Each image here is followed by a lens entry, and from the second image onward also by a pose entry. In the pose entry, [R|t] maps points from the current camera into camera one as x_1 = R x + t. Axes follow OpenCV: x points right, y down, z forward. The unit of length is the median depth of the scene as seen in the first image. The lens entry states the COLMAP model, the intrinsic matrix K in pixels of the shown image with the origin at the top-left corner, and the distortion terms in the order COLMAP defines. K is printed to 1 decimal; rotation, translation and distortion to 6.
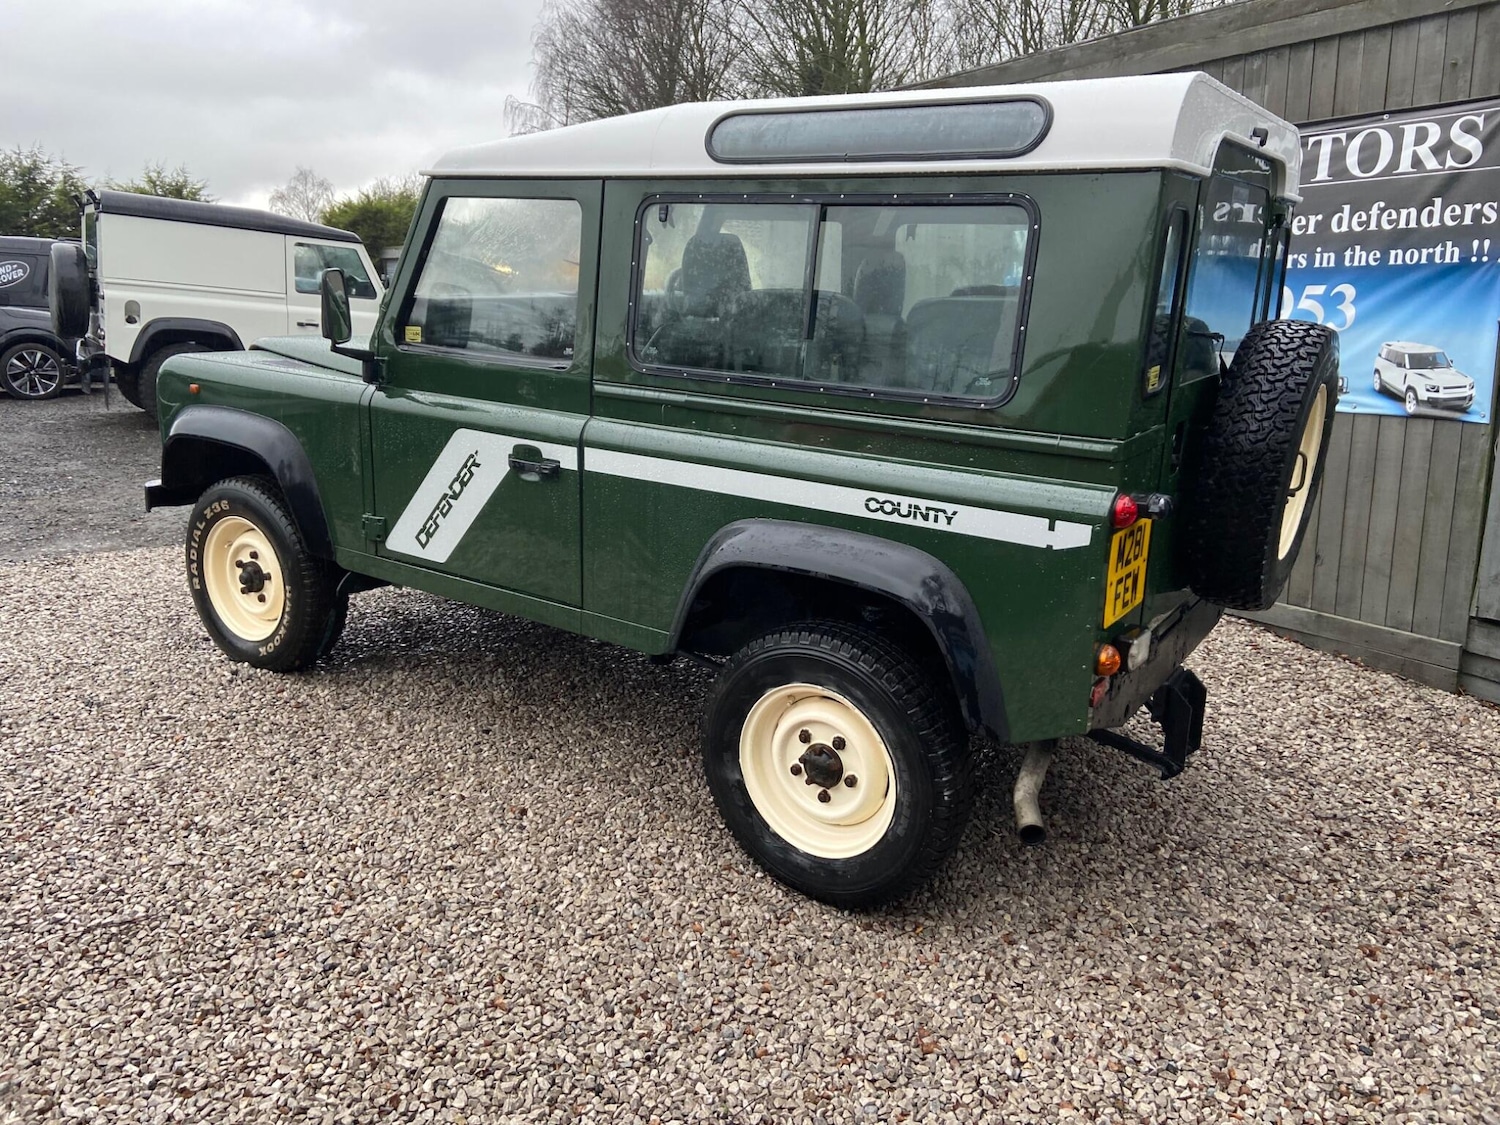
lens RADIAL K [[1147.5, 0, 745.7], [0, 1147.5, 537.6], [0, 0, 1]] dist [0.127682, -0.166618]
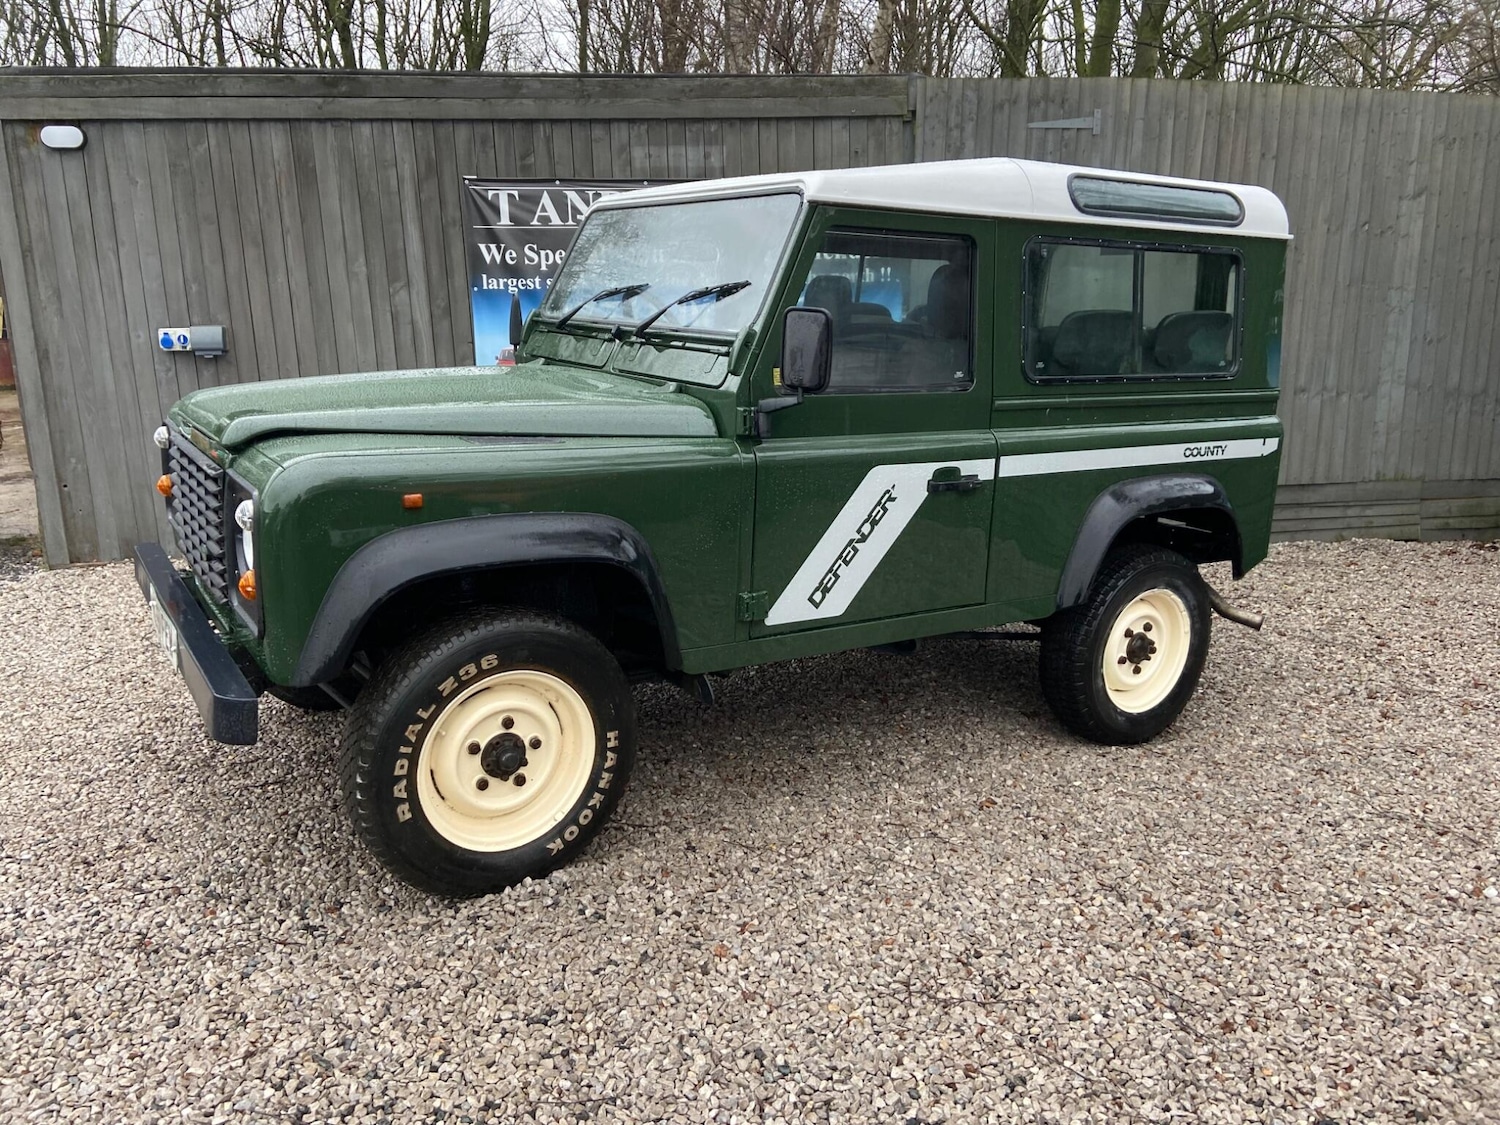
lens RADIAL K [[1144.9, 0, 732.3], [0, 1144.9, 539.3], [0, 0, 1]] dist [0.130482, -0.169476]
pose [[0.390401, -0.208126, 0.896811, -1.258799], [0.199680, 0.970066, 0.138202, -0.206926], [-0.898730, 0.125121, 0.420274, 0.769592]]
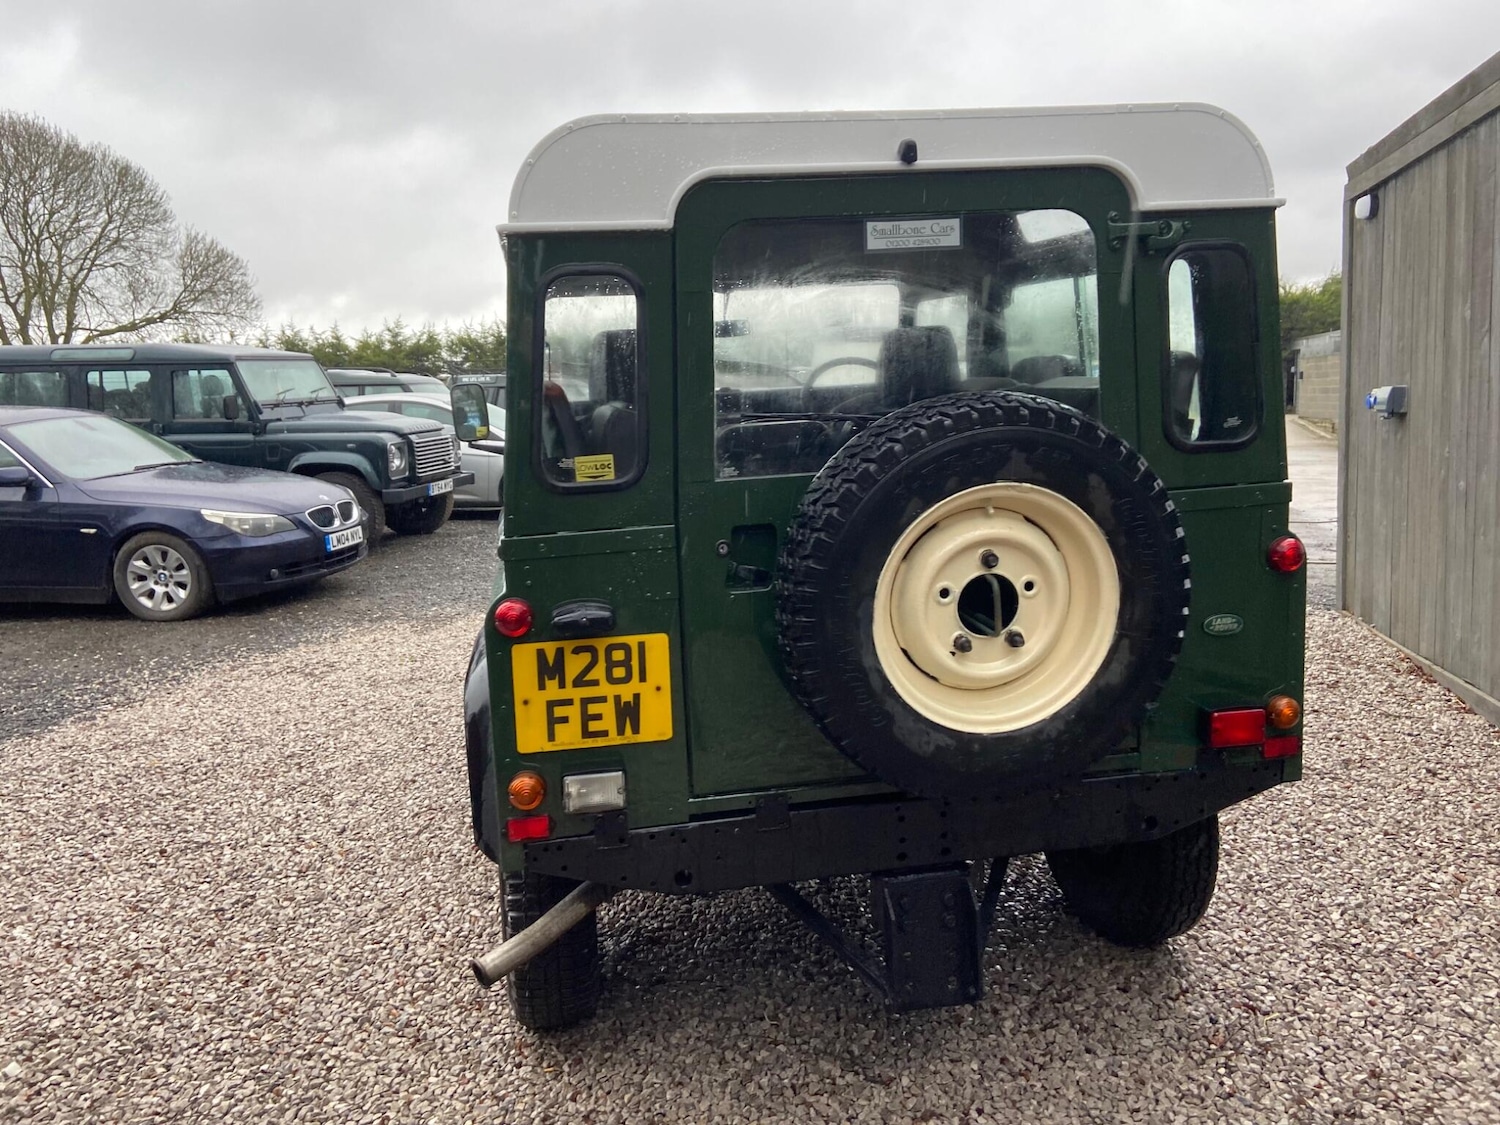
lens RADIAL K [[1147.5, 0, 745.7], [0, 1147.5, 537.6], [0, 0, 1]] dist [0.127682, -0.166618]
pose [[0.682199, 0.048505, -0.729556, 0.817212], [-0.108563, 0.993457, -0.035465, -0.054159], [0.723062, 0.103398, 0.683001, 0.399070]]
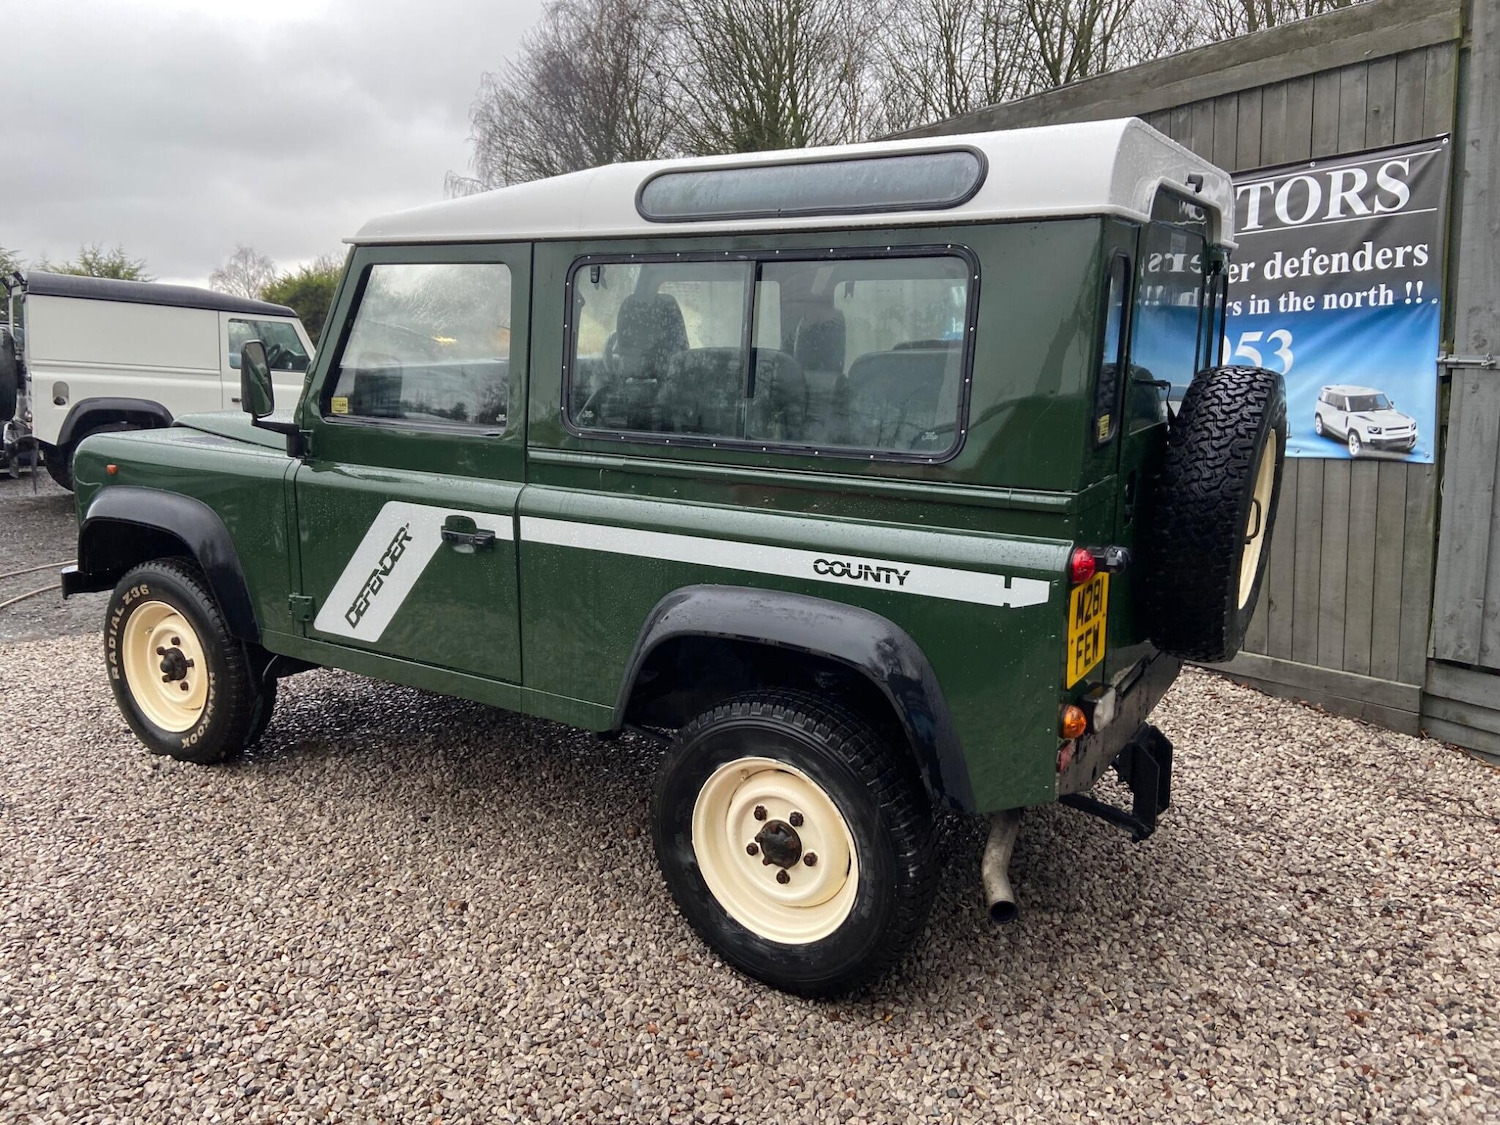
lens RADIAL K [[1146.5, 0, 734.7], [0, 1146.5, 534.2], [0, 0, 1]] dist [0.128415, -0.169657]
pose [[0.998857, -0.033510, 0.034098, 0.005323], [0.035344, 0.997879, -0.054669, -0.004881], [-0.032193, 0.055811, 0.997922, 0.038029]]
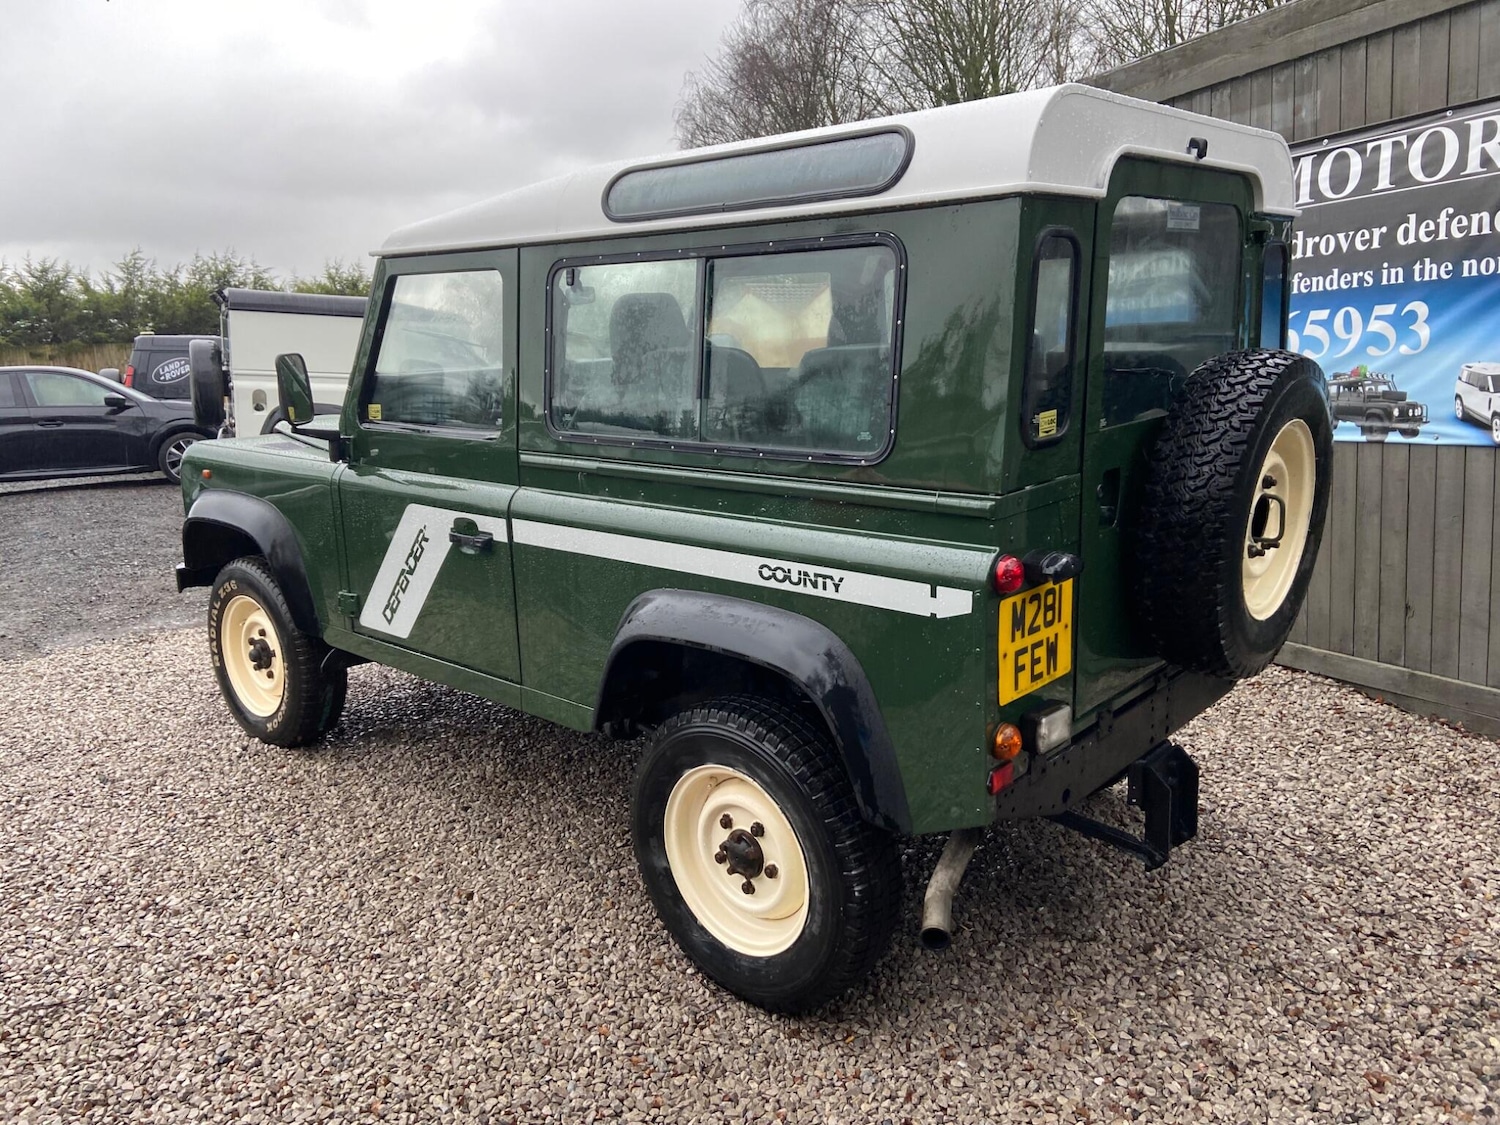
lens RADIAL K [[1147.8, 0, 726.0], [0, 1147.8, 545.1], [0, 0, 1]] dist [0.119689, -0.153170]
pose [[0.987123, -0.032432, -0.156644, 0.190012], [0.025992, 0.998737, -0.042991, -0.009526], [0.157840, 0.038366, 0.986719, 0.066624]]
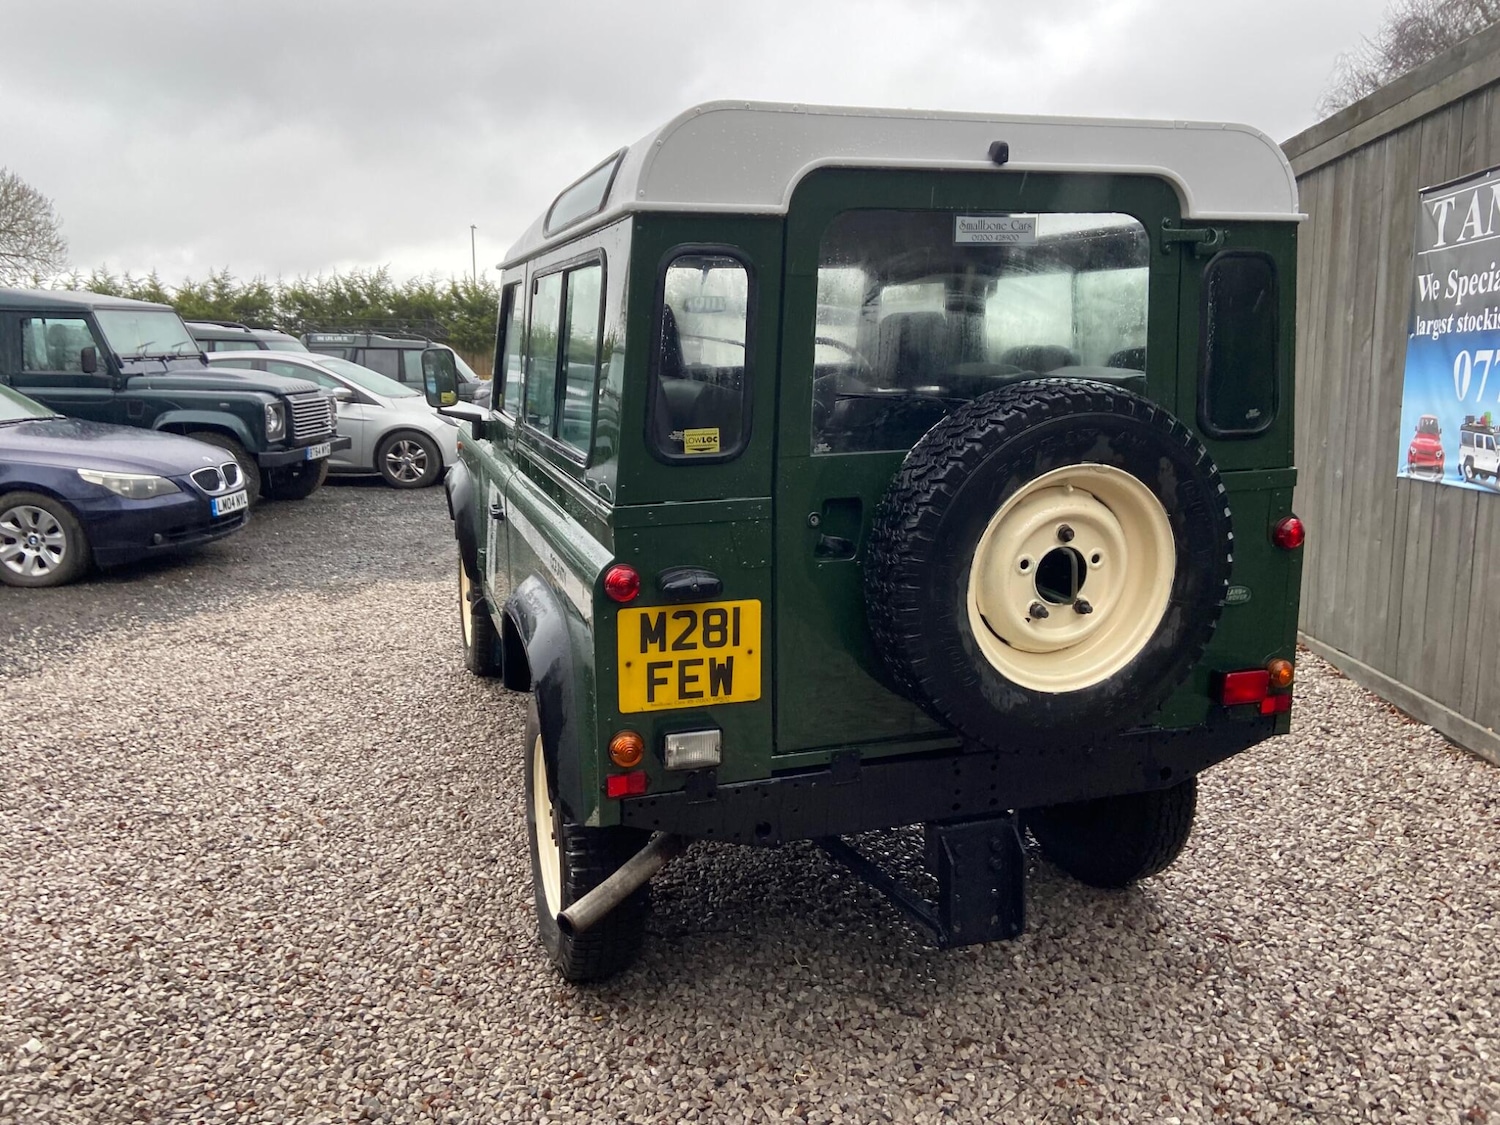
lens RADIAL K [[1148.4, 0, 747.9], [0, 1148.4, 543.2], [0, 0, 1]] dist [0.128499, -0.167632]
pose [[0.778769, 0.078675, -0.622358, 0.729338], [-0.119888, 0.992484, -0.024554, -0.033431], [0.615748, 0.093736, 0.782347, 0.267000]]
